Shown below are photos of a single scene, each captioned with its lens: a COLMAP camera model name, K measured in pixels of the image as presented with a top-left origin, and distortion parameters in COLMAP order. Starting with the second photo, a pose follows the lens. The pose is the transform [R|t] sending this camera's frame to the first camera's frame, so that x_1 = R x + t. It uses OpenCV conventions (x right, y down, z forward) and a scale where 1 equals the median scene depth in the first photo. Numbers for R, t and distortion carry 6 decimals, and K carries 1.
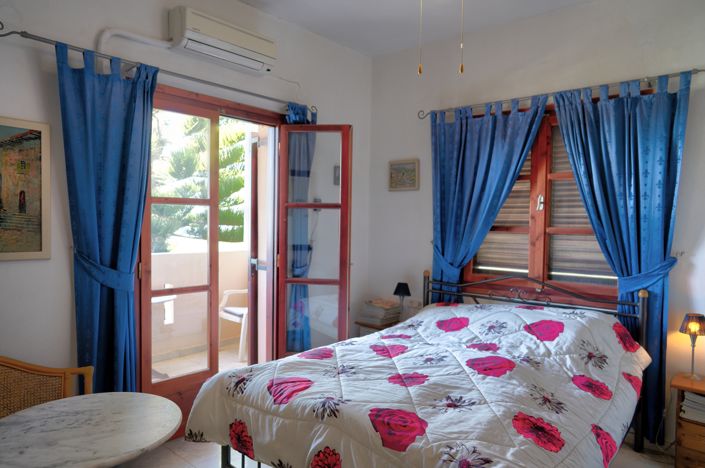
lens RADIAL K [[464.1, 0, 345.8], [0, 464.1, 230.2], [0, 0, 1]] dist [-0.017126, 0.019778]
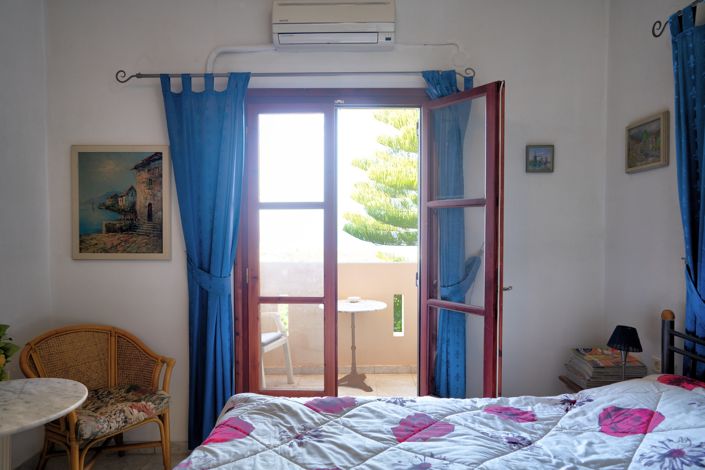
lens RADIAL K [[464.1, 0, 351.8], [0, 464.1, 238.6], [0, 0, 1]] dist [-0.017126, 0.019778]
pose [[0.654143, 0.001029, -0.756370, 0.489176], [-0.006267, 0.999972, -0.004060, 0.008225], [0.756345, 0.007396, 0.654131, 0.515263]]
